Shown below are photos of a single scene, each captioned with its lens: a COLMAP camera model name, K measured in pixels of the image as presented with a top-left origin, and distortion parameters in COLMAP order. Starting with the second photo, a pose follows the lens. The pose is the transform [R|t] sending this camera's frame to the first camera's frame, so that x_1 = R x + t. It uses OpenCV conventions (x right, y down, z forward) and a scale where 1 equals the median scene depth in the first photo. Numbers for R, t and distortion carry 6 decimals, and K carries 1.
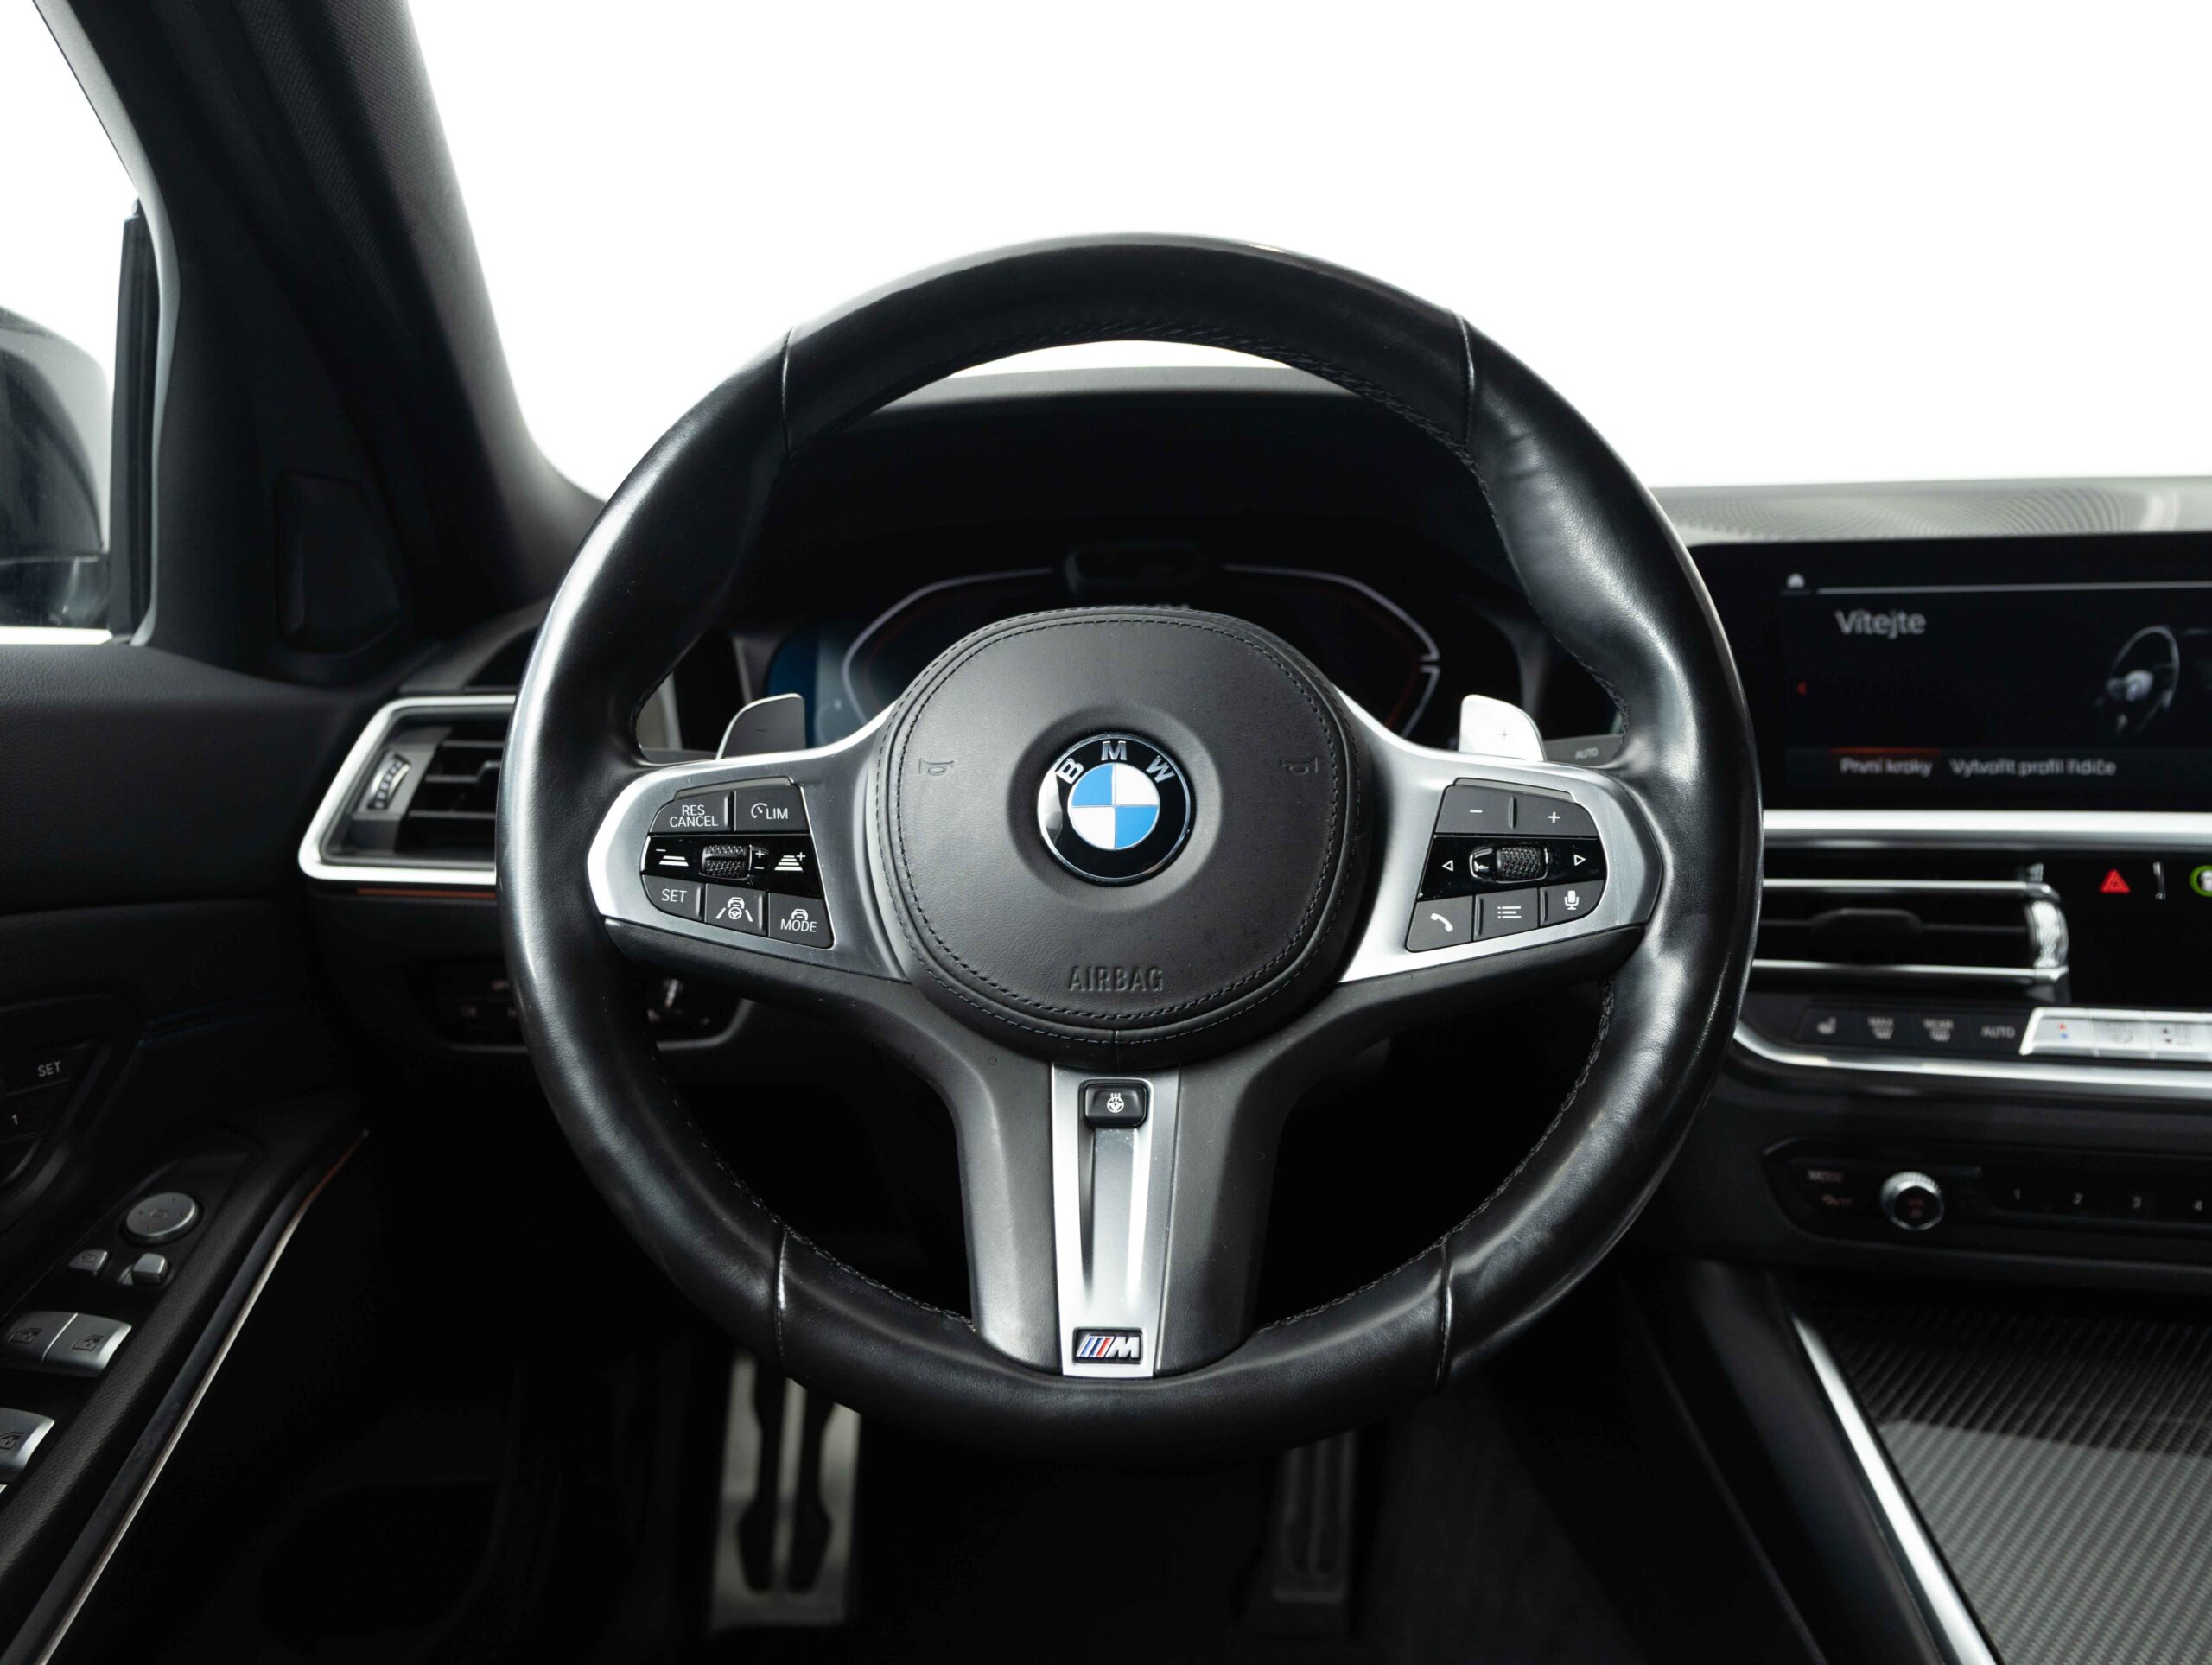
lens RADIAL K [[1567.9, 0, 1106.0], [0, 1567.9, 832.5], [0, 0, 1]] dist [0.001630, 0.002614]
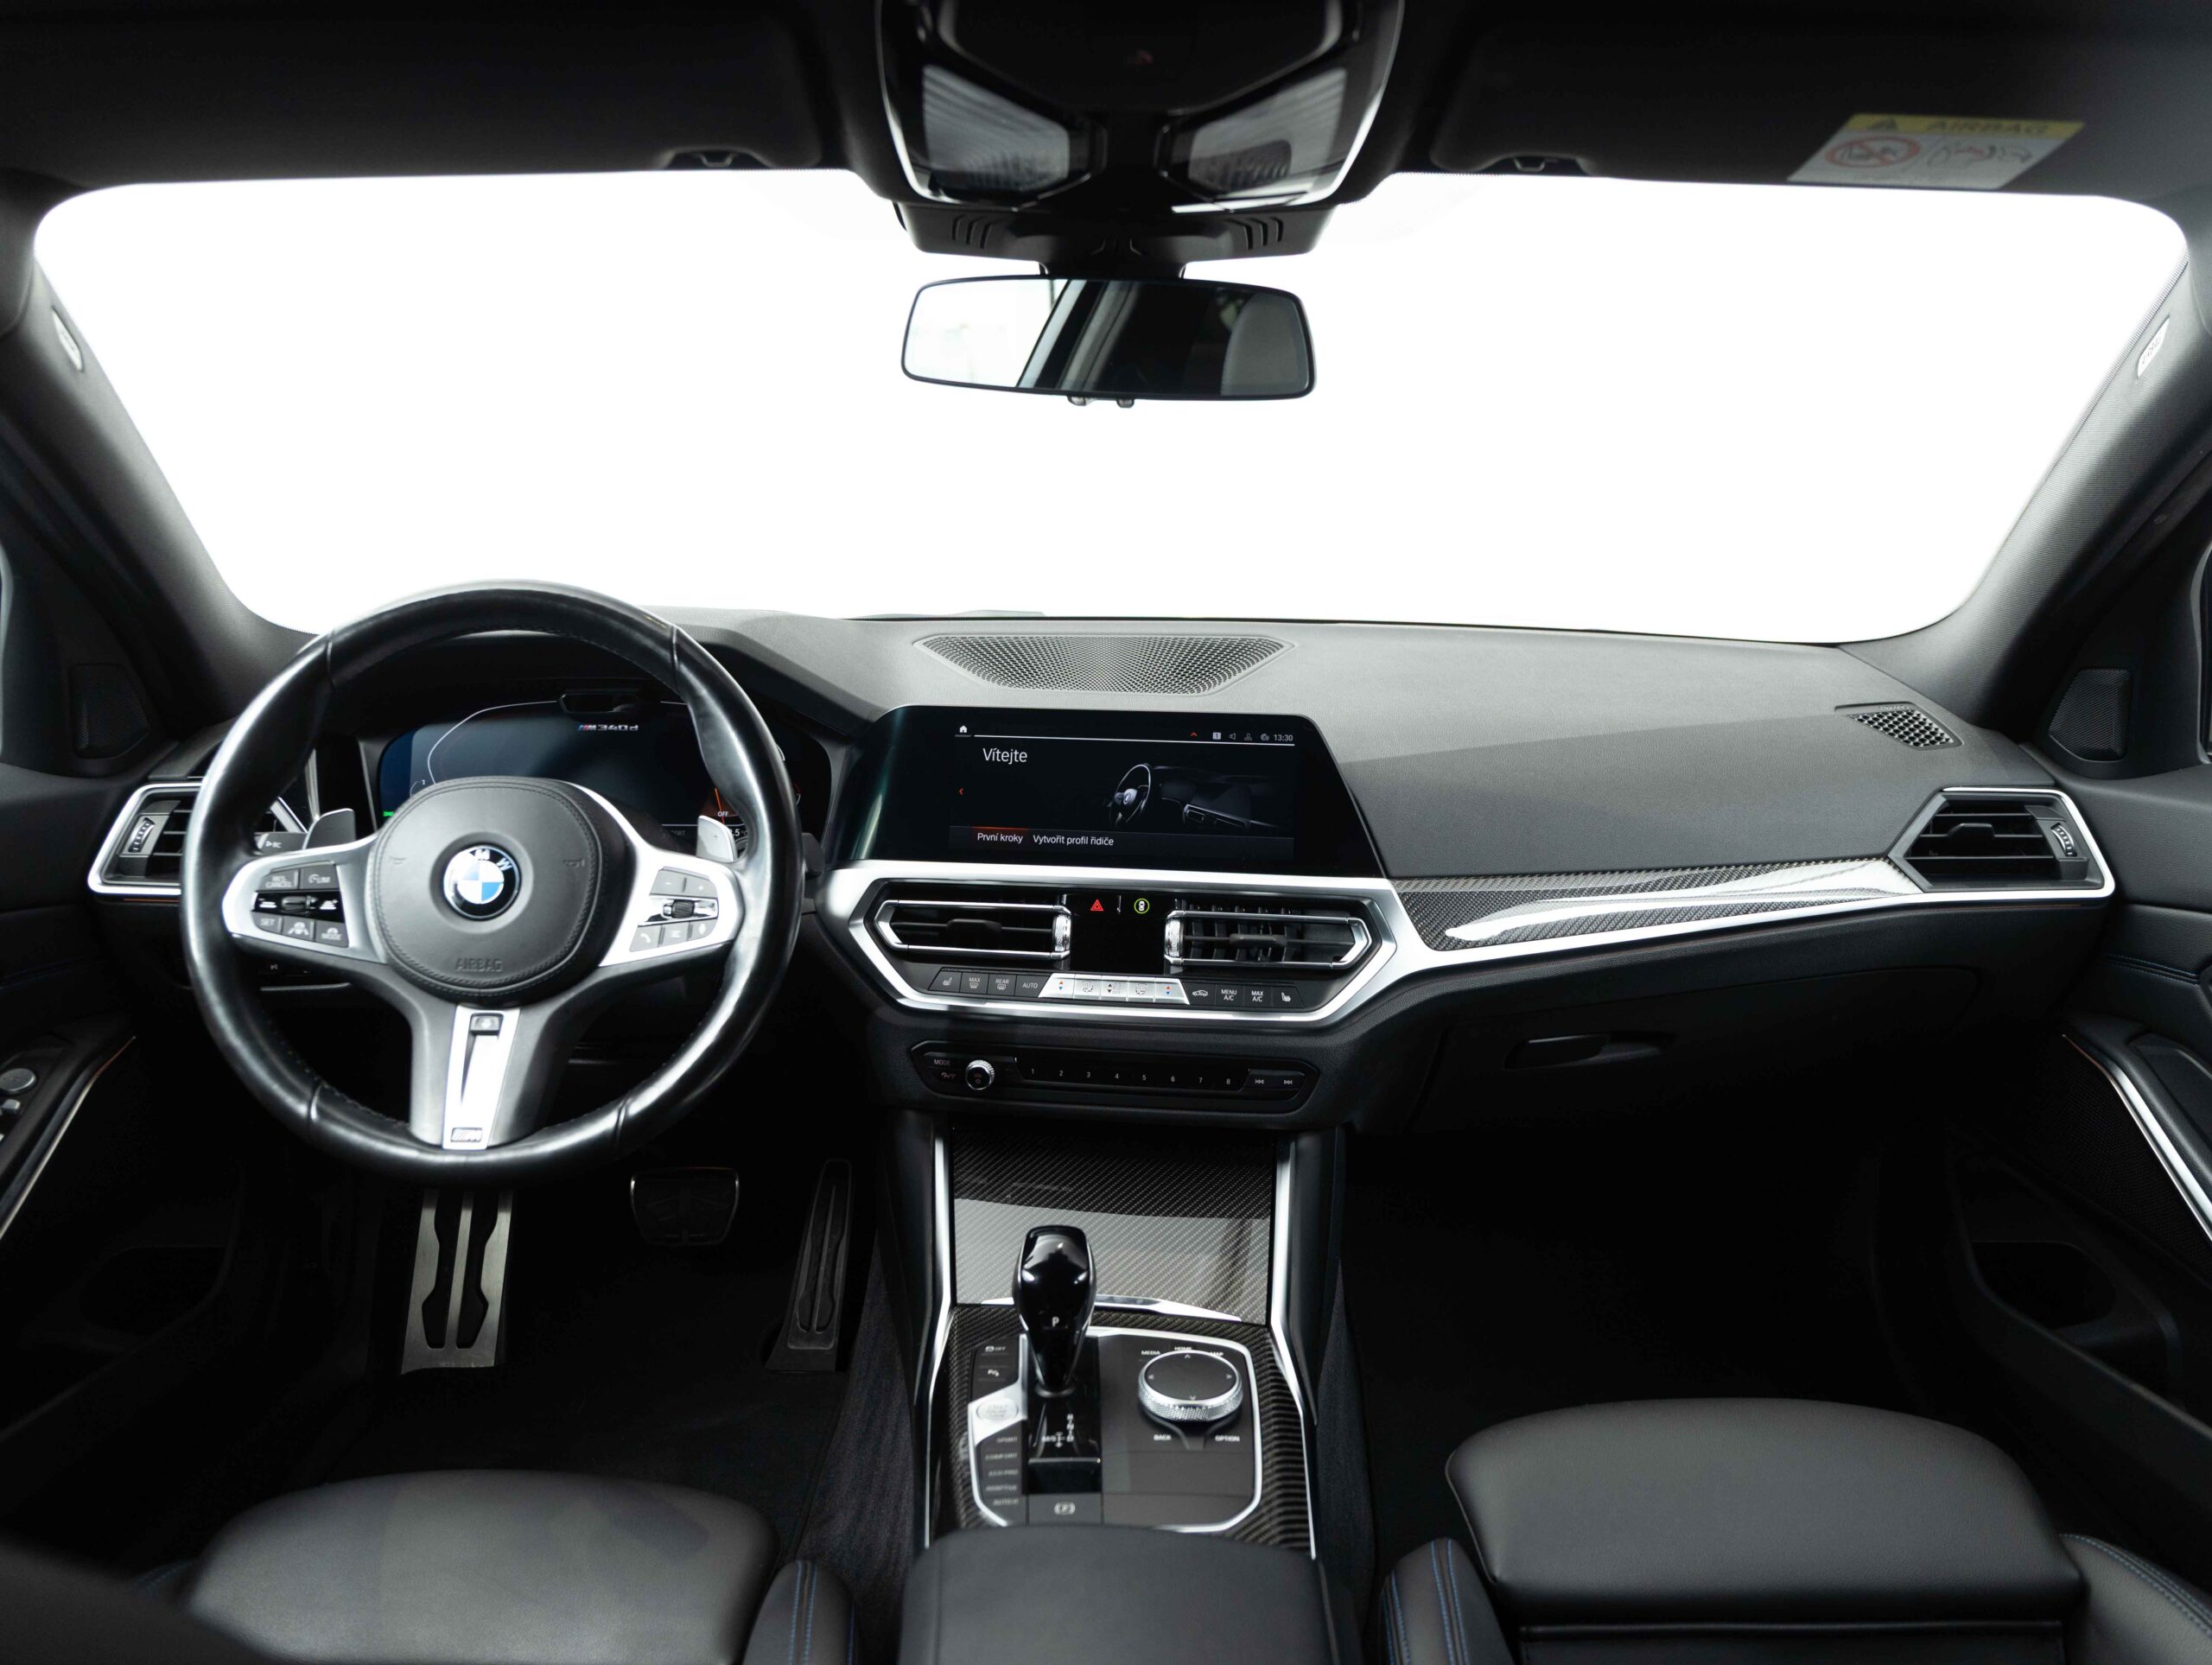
lens RADIAL K [[1566.7, 0, 1106.0], [0, 1566.7, 832.5], [0, 0, 1]] dist [-0.034899, -0.005915]
pose [[0.996218, 0.010836, 0.086215, 0.502376], [-0.015598, 0.998378, 0.054750, -0.160507], [-0.085482, -0.055888, 0.994771, -0.863727]]
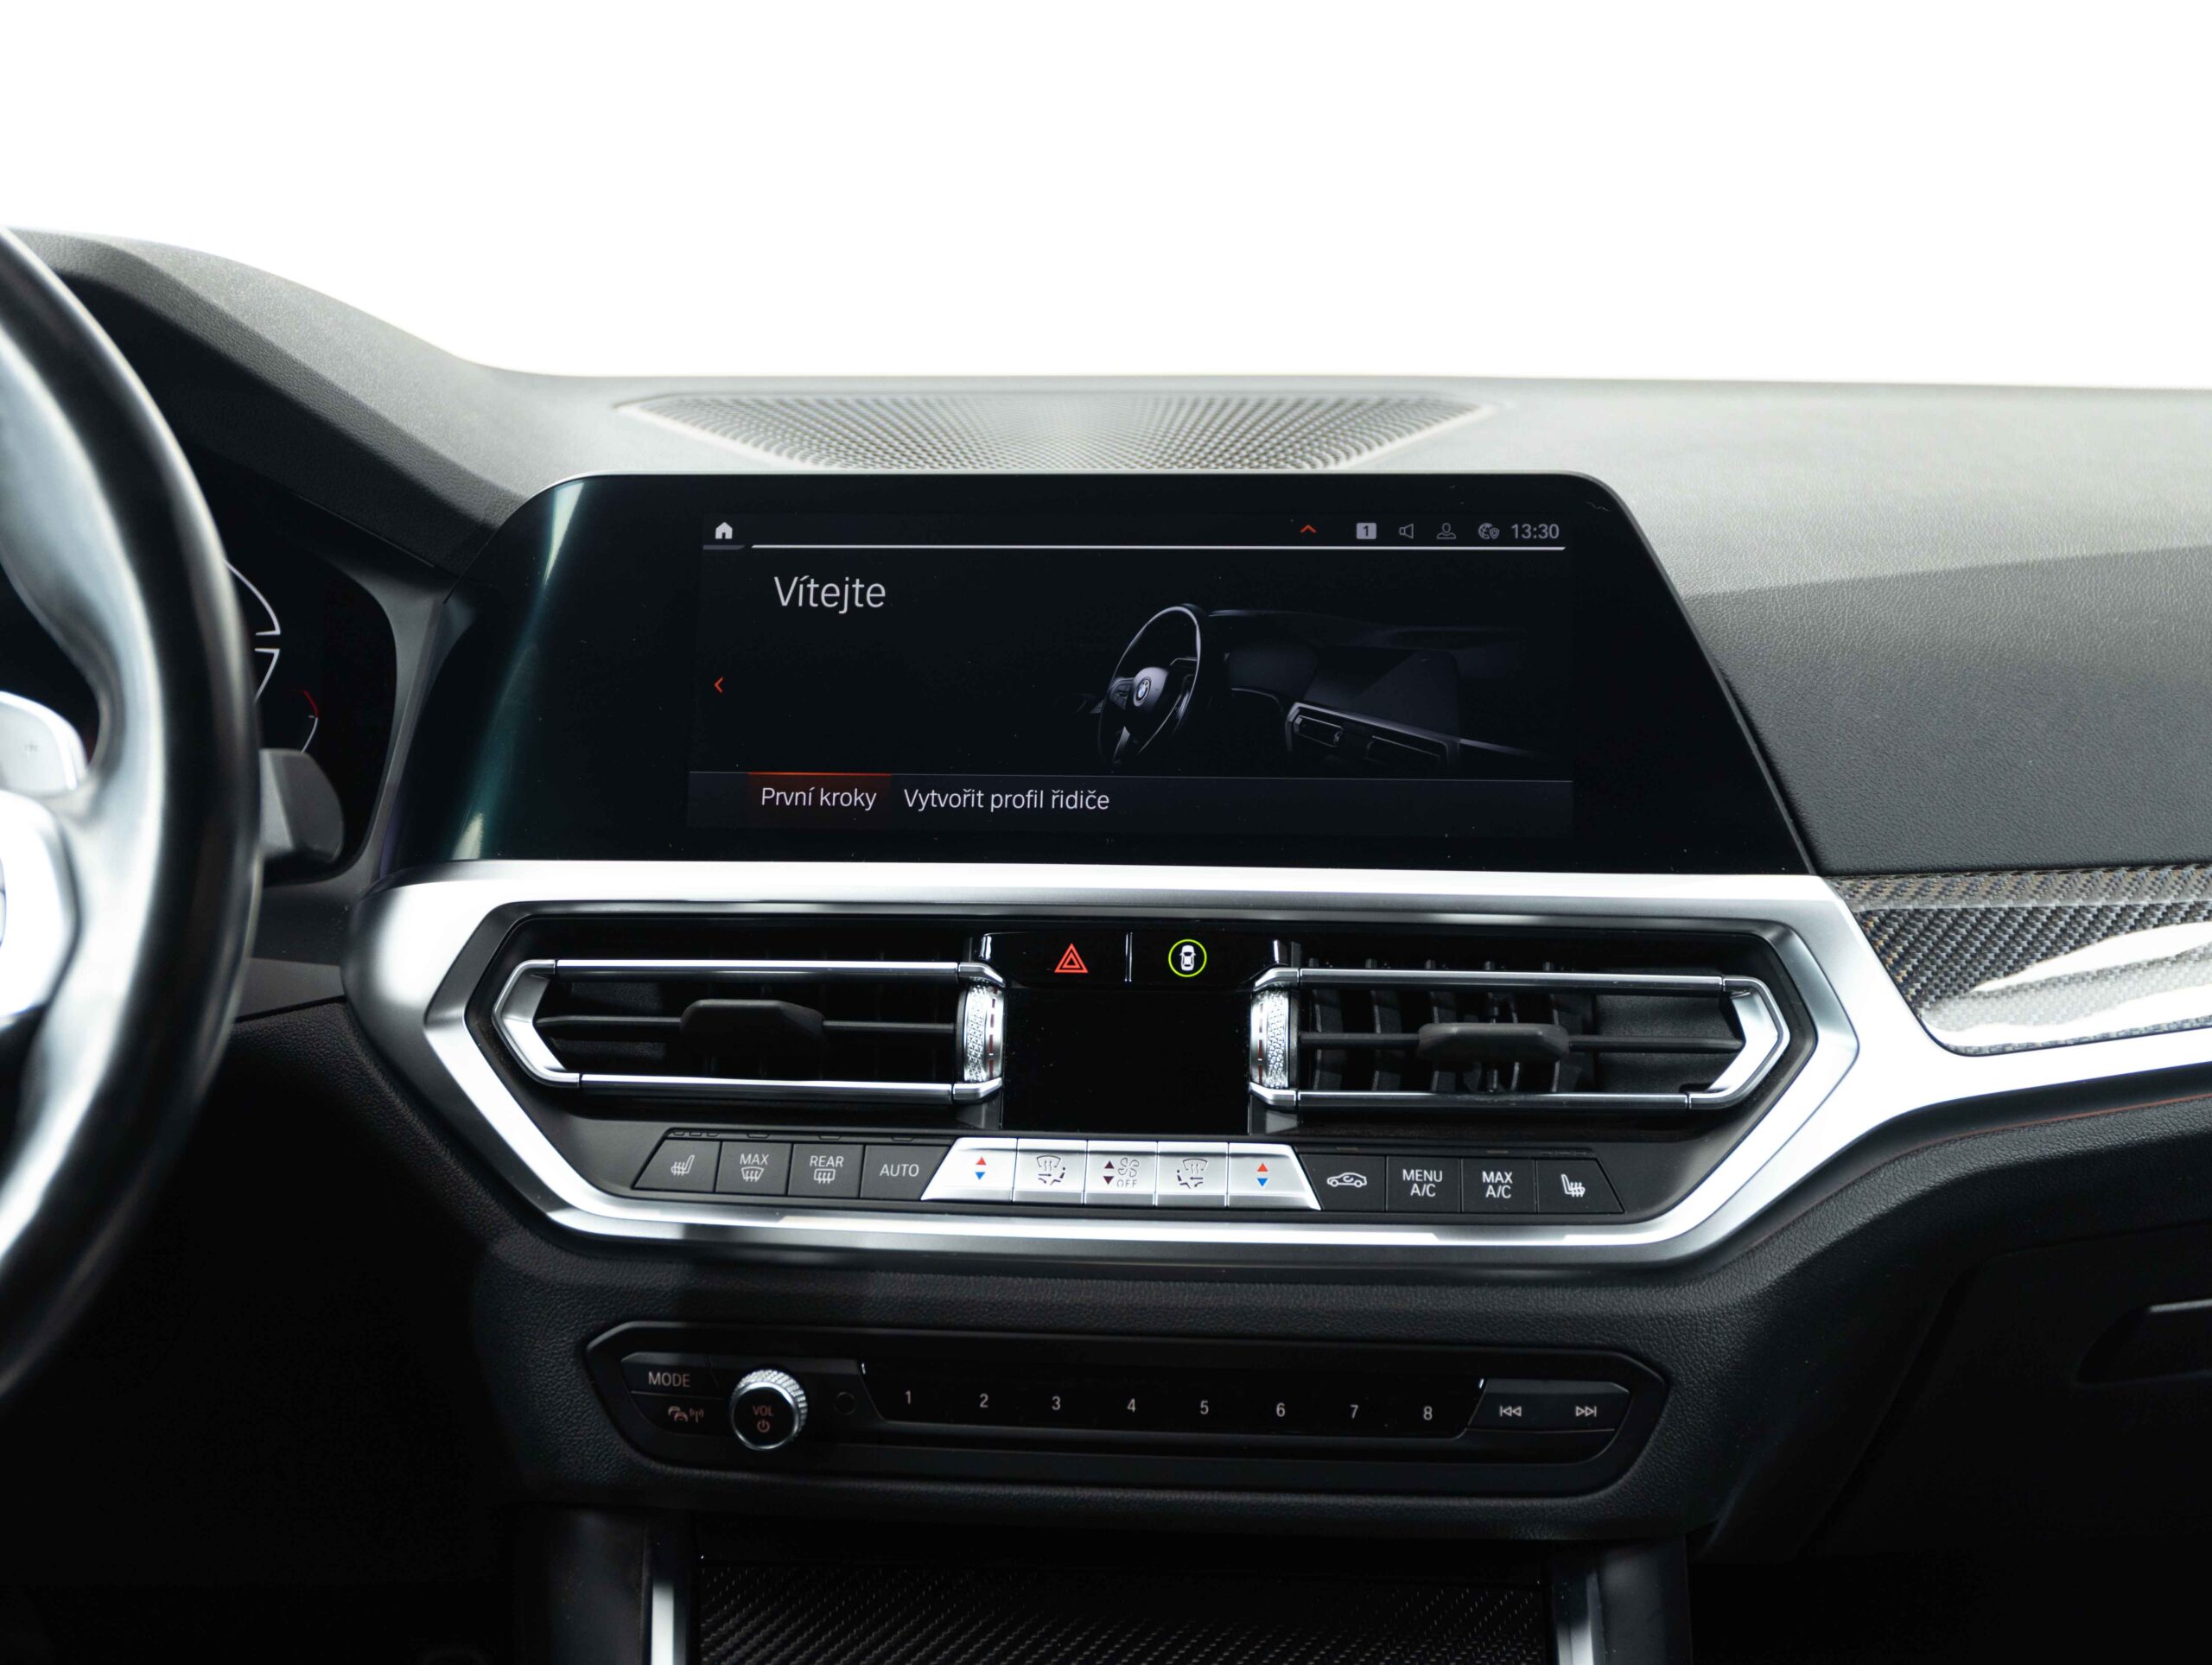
lens RADIAL K [[2762.4, 0, 1106.0], [0, 2762.4, 832.5], [0, 0, 1]] dist [-0.004878, -0.015569]
pose [[0.993435, 0.004301, 0.114315, 0.524442], [-0.001205, 0.999631, -0.027145, 0.007735], [-0.114390, 0.026829, 0.993074, -0.265098]]
